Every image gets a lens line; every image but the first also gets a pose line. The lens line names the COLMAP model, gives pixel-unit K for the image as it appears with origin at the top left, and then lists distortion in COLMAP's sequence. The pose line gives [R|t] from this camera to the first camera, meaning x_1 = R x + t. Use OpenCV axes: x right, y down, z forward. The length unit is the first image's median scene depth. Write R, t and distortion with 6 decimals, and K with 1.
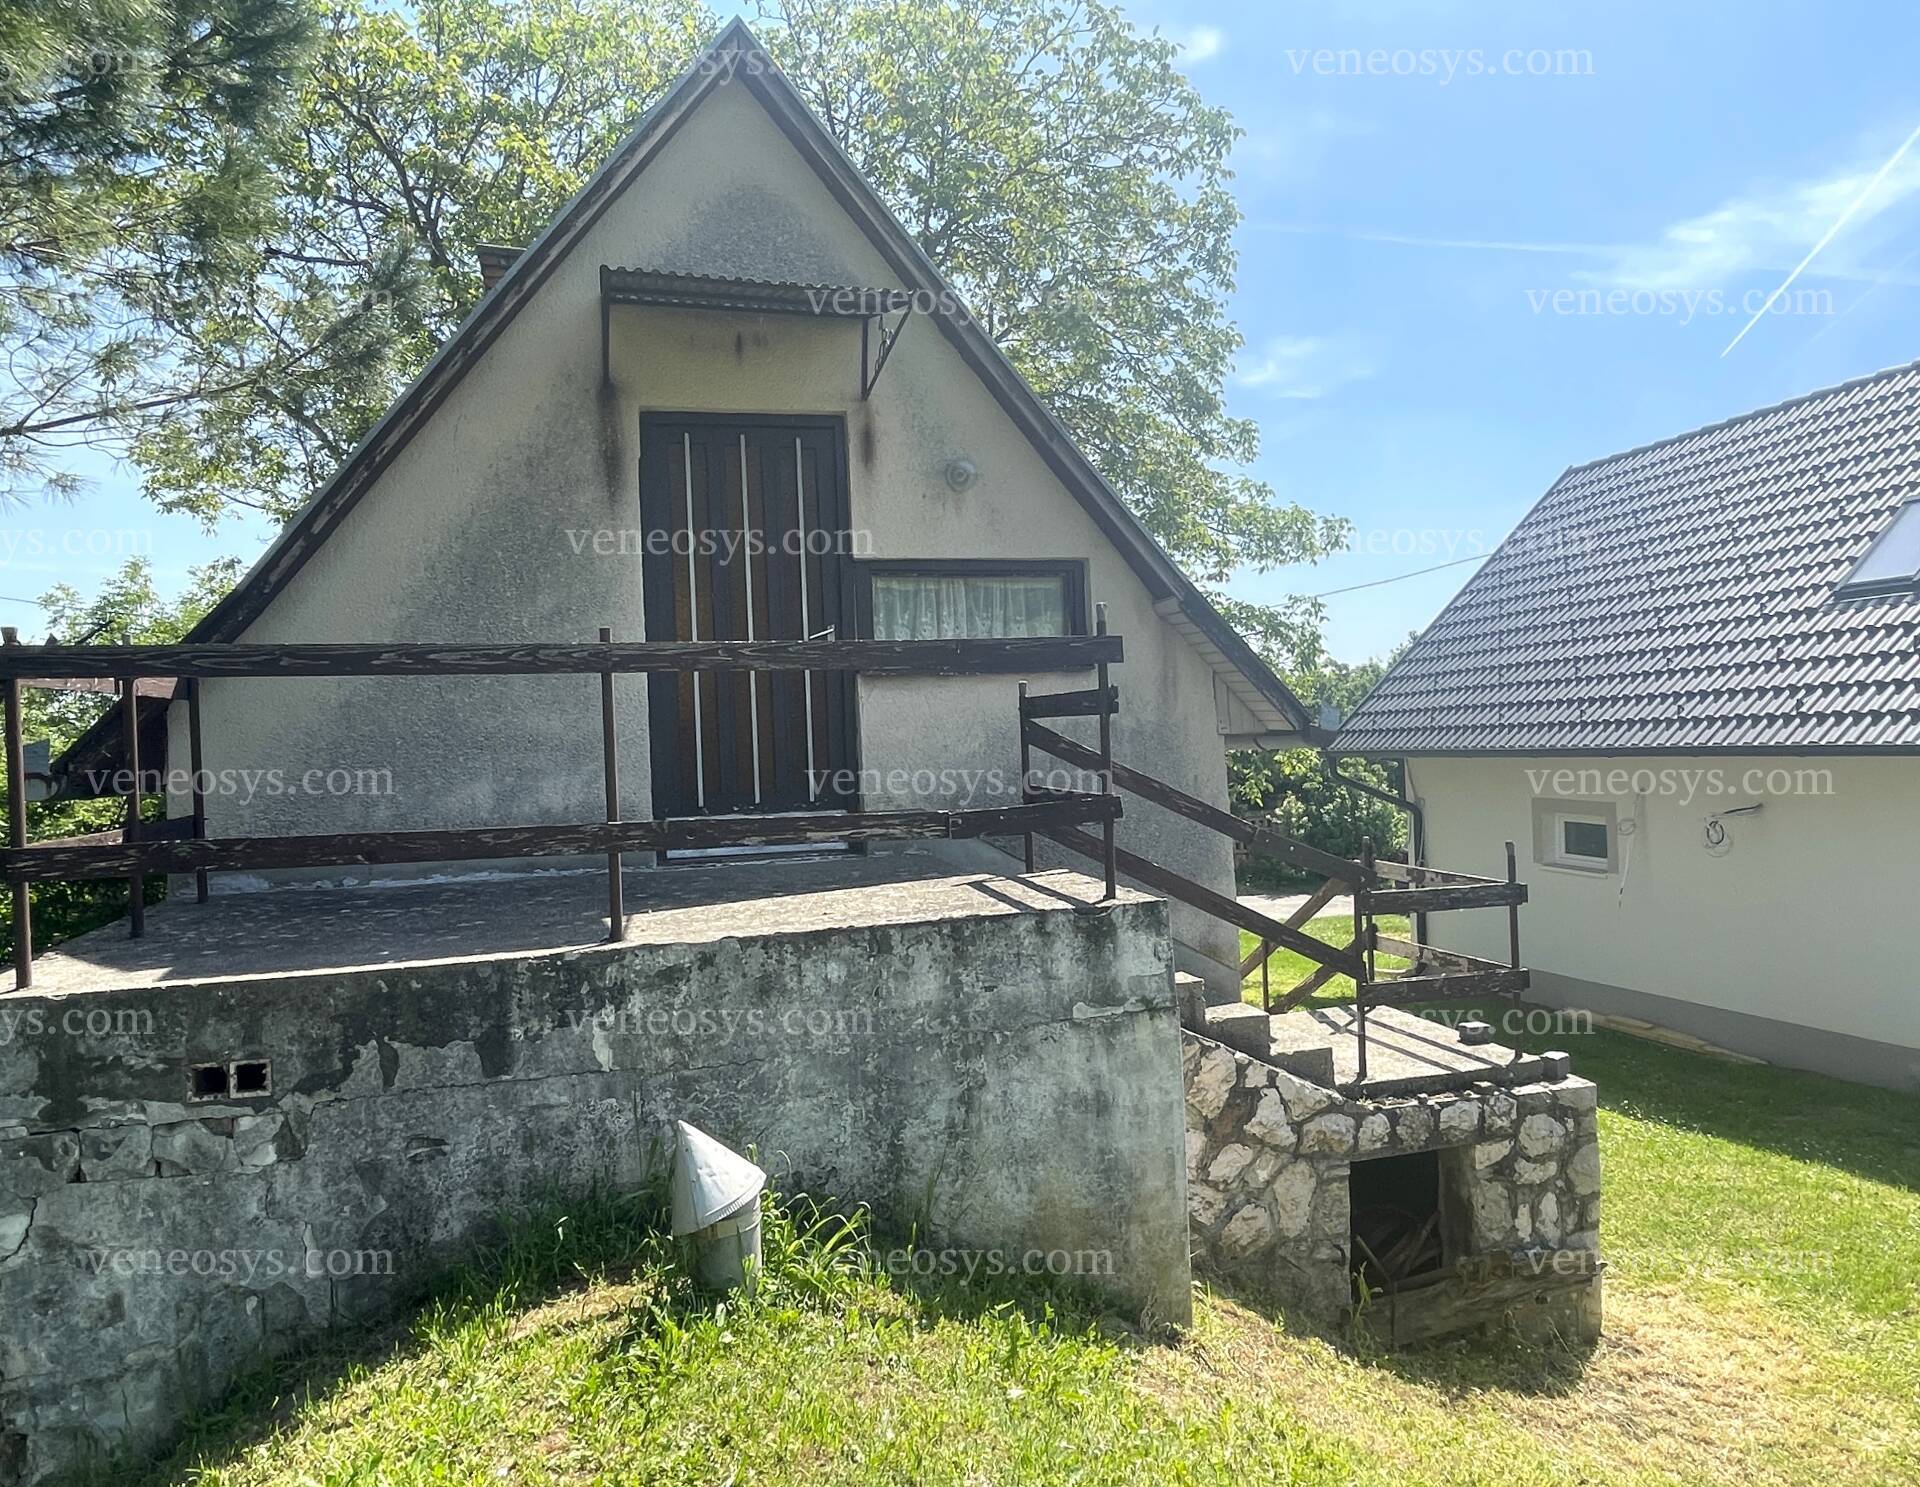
lens RADIAL K [[1216.3, 0, 965.9], [0, 1216.3, 750.0], [0, 0, 1]] dist [-0.001403, -0.002807]
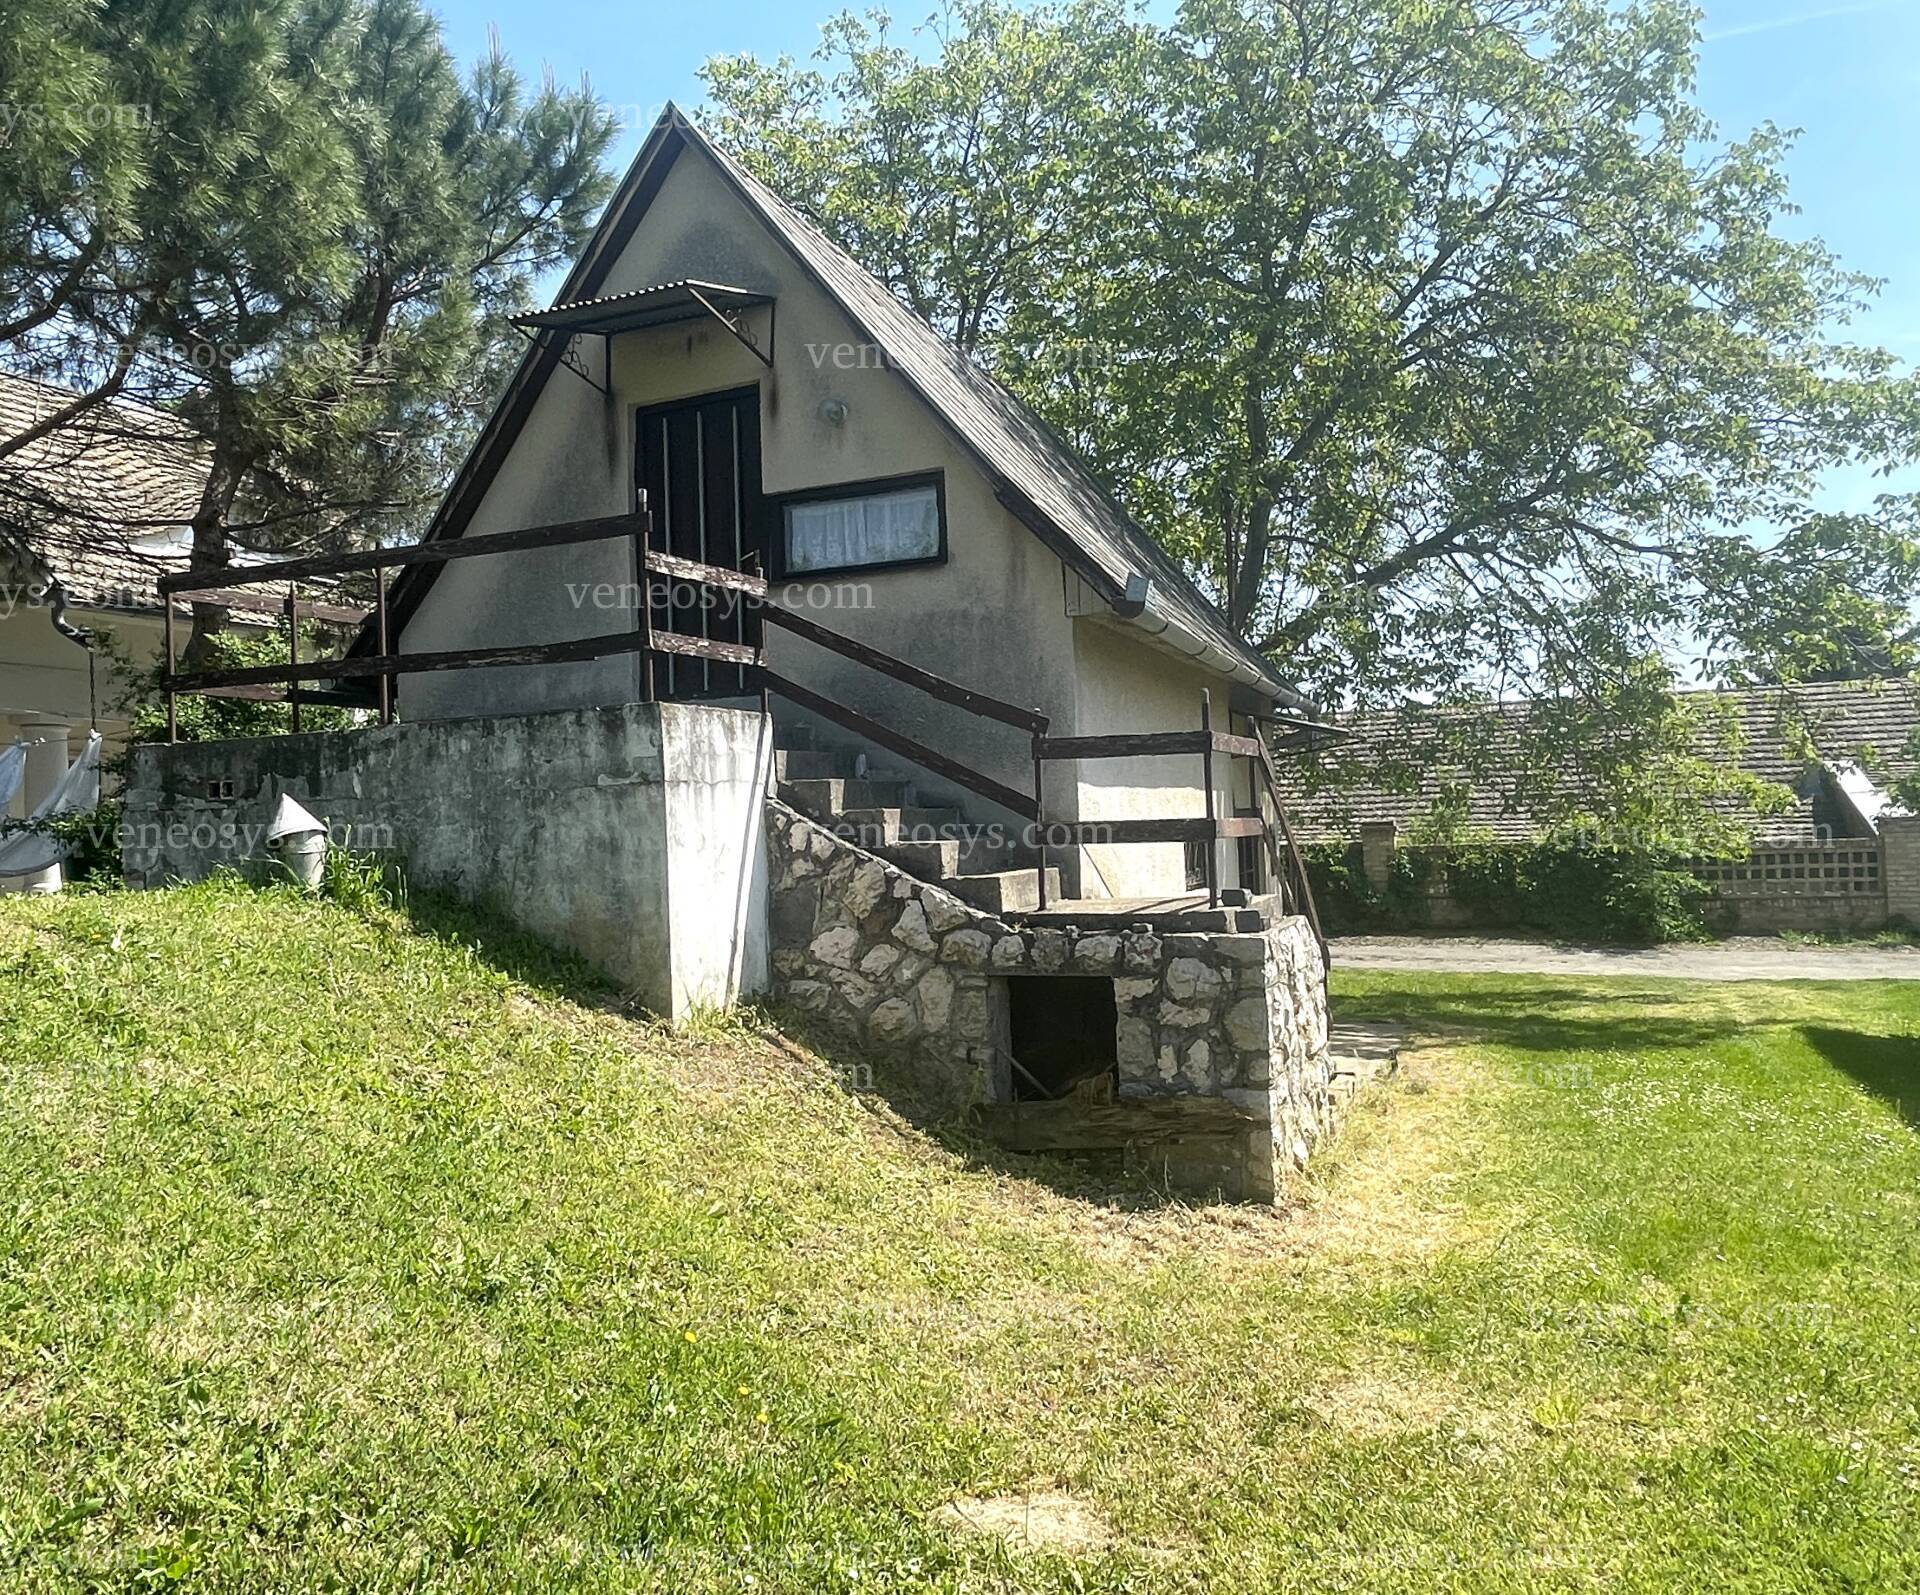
lens RADIAL K [[1361.1, 0, 949.3], [0, 1361.1, 799.4], [0, 0, 1]] dist [-0.000215, -0.002773]
pose [[0.784421, 0.003789, -0.620218, 1.065720], [-0.003444, 0.999993, 0.001753, 0.178675], [0.620220, 0.000761, 0.784428, 0.007897]]
